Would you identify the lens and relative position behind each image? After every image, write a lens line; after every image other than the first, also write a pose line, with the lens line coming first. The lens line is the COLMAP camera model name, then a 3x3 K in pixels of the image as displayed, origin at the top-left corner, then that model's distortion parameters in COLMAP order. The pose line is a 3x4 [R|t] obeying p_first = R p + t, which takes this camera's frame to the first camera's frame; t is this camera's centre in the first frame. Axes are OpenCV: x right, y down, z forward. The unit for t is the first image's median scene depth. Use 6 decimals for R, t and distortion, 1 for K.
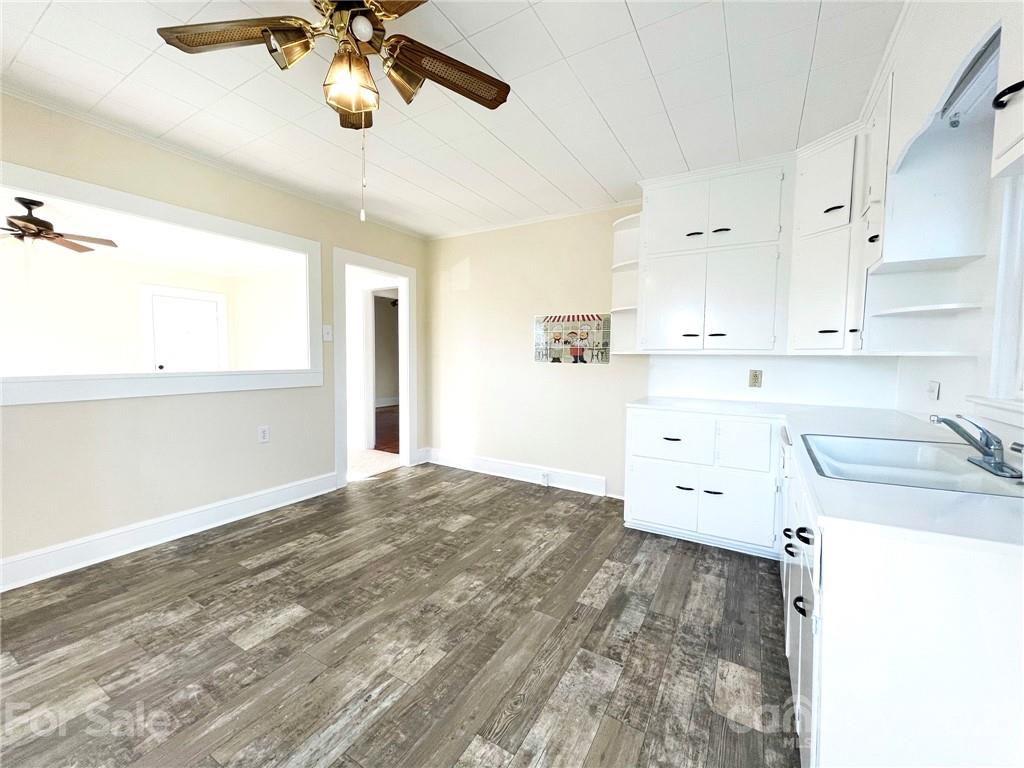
lens RADIAL K [[412.4, 0, 511.7], [0, 412.4, 381.1], [0, 0, 1]] dist [-0.008916, 0.003406]
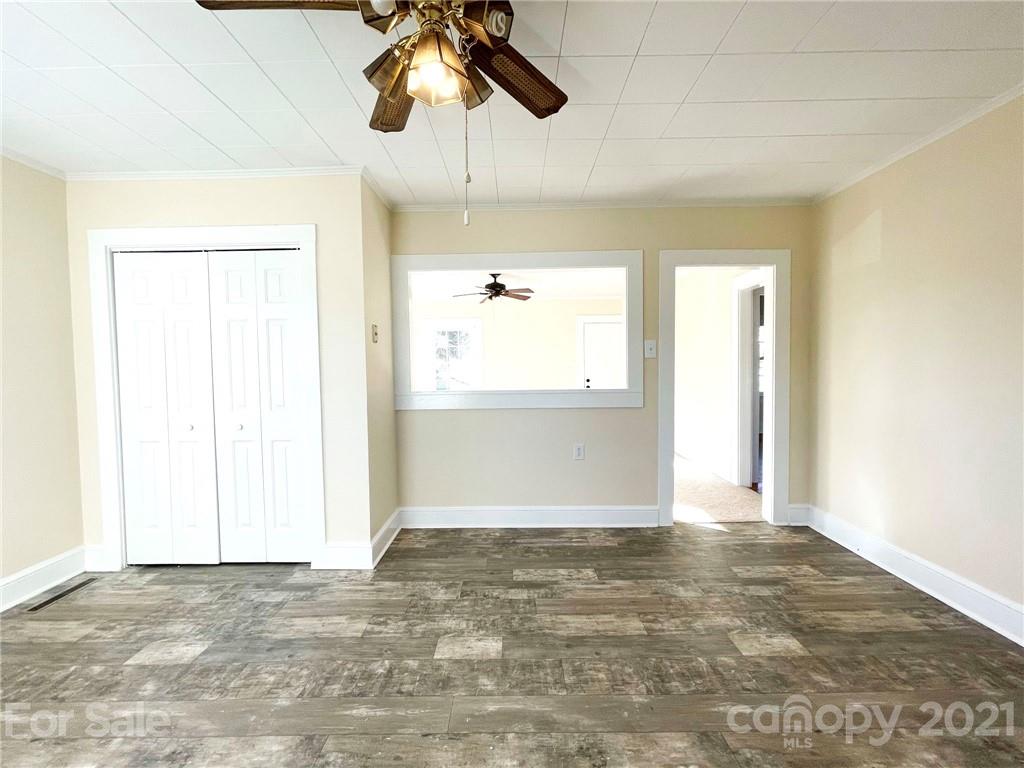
lens RADIAL K [[412.4, 0, 511.7], [0, 412.4, 381.1], [0, 0, 1]] dist [-0.008916, 0.003406]
pose [[0.505154, 0.012754, -0.862935, 0.219703], [-0.035225, 0.999362, -0.005850, -0.038950], [0.862310, 0.033352, 0.505281, 0.365444]]
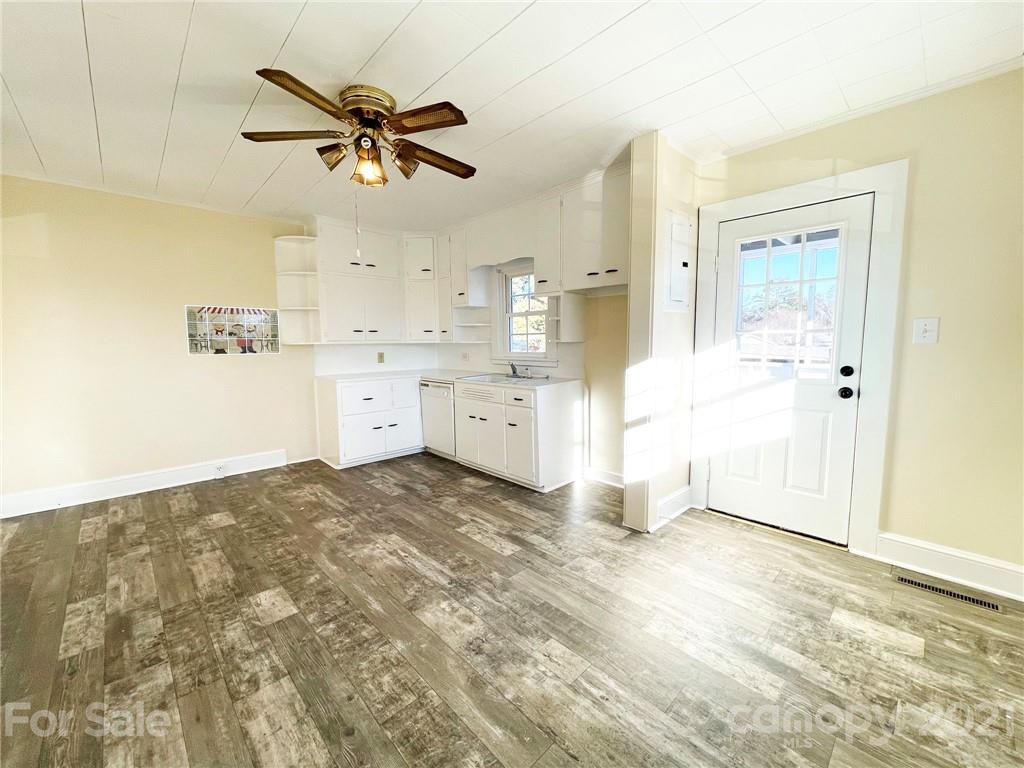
lens RADIAL K [[412.4, 0, 511.7], [0, 412.4, 381.1], [0, 0, 1]] dist [-0.008916, 0.003406]
pose [[0.270388, -0.105682, 0.956934, -0.904863], [0.070936, 0.993442, 0.089671, -0.024775], [-0.960135, 0.043635, 0.276111, 0.051773]]
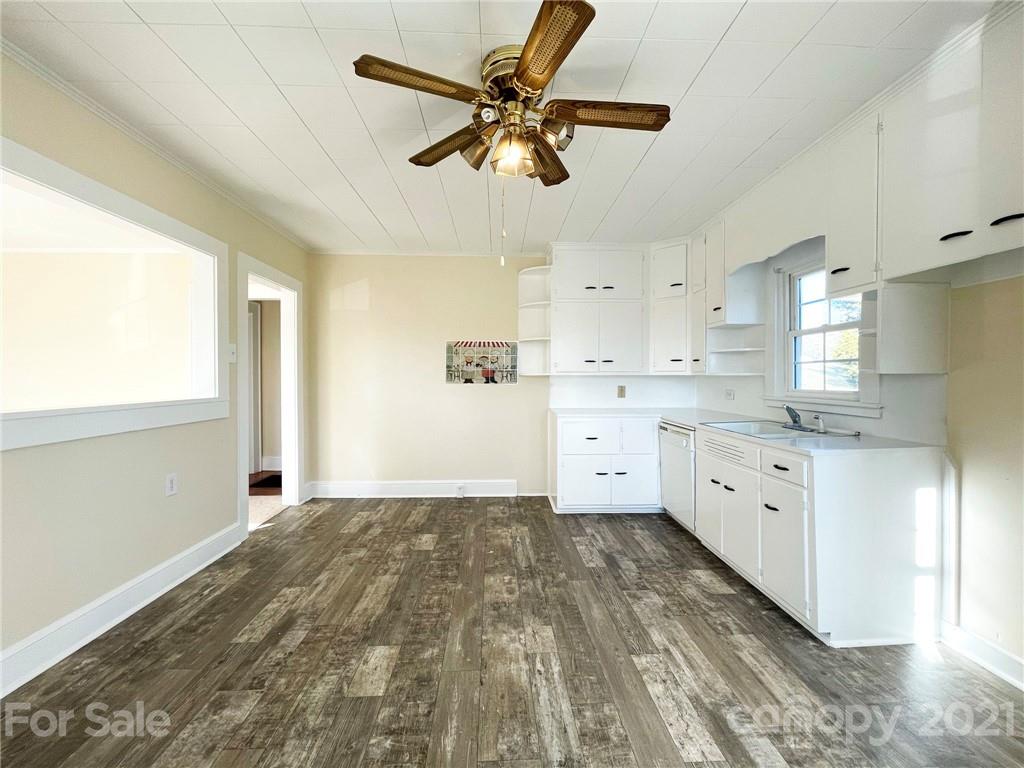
lens RADIAL K [[412.4, 0, 511.7], [0, 412.4, 381.1], [0, 0, 1]] dist [-0.008916, 0.003406]
pose [[0.838562, -0.016469, 0.544557, -0.537910], [0.042636, 0.998461, -0.035457, -0.009082], [-0.543135, 0.052951, 0.837974, 0.009114]]
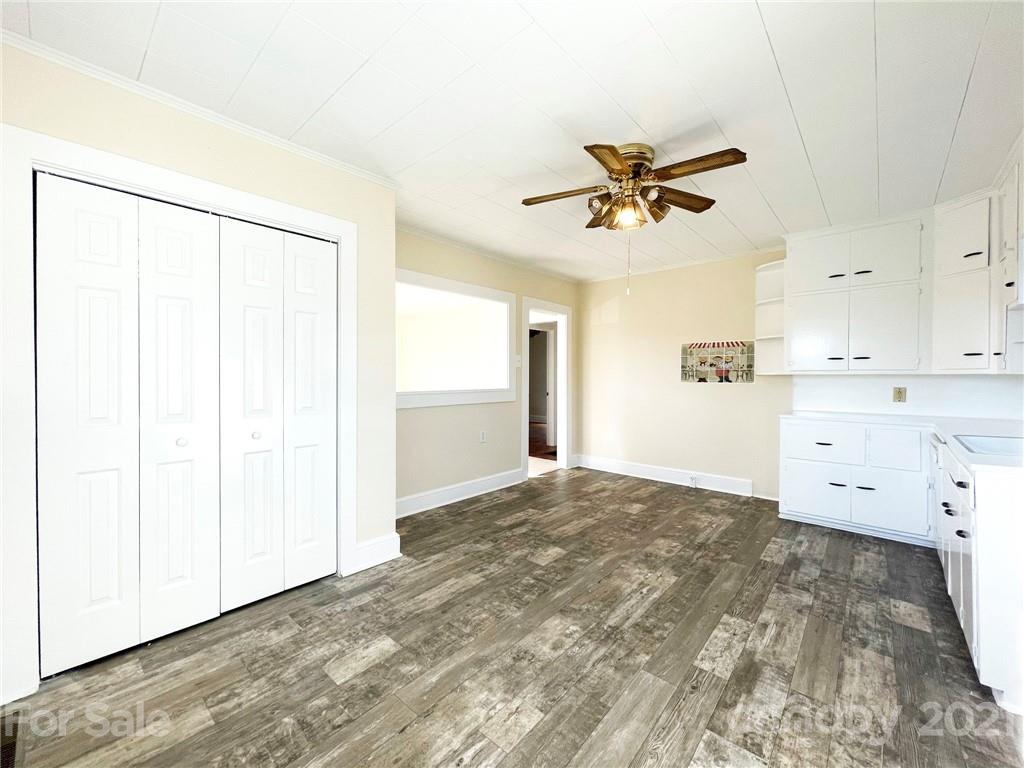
lens RADIAL K [[413.5, 0, 512.1], [0, 413.5, 381.5], [0, 0, 1]] dist [-0.004874, 0.000551]
pose [[0.981858, -0.007374, -0.189477, -0.275716], [-0.002146, 0.998747, -0.049989, 0.018434], [0.189608, 0.049489, 0.980612, -0.365554]]
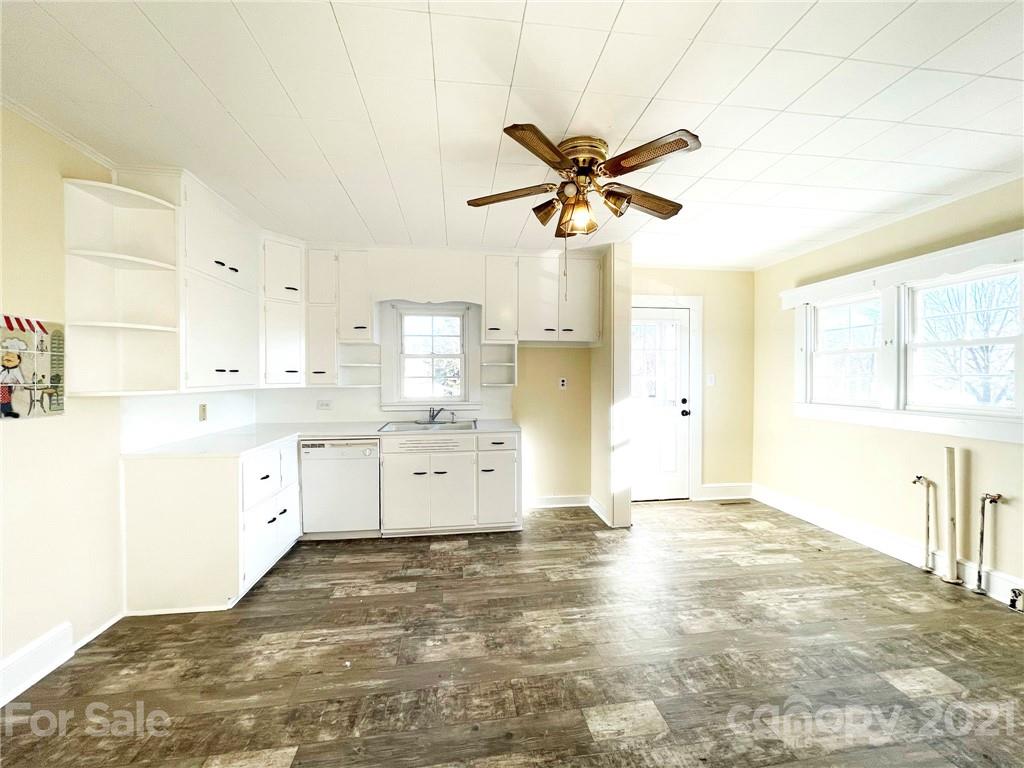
lens RADIAL K [[412.4, 0, 511.7], [0, 412.4, 381.1], [0, 0, 1]] dist [-0.008916, 0.003406]
pose [[-0.622662, -0.015485, 0.782338, -0.719409], [0.045263, 0.997417, 0.055767, -0.112483], [-0.781181, 0.070135, -0.620353, 1.094480]]
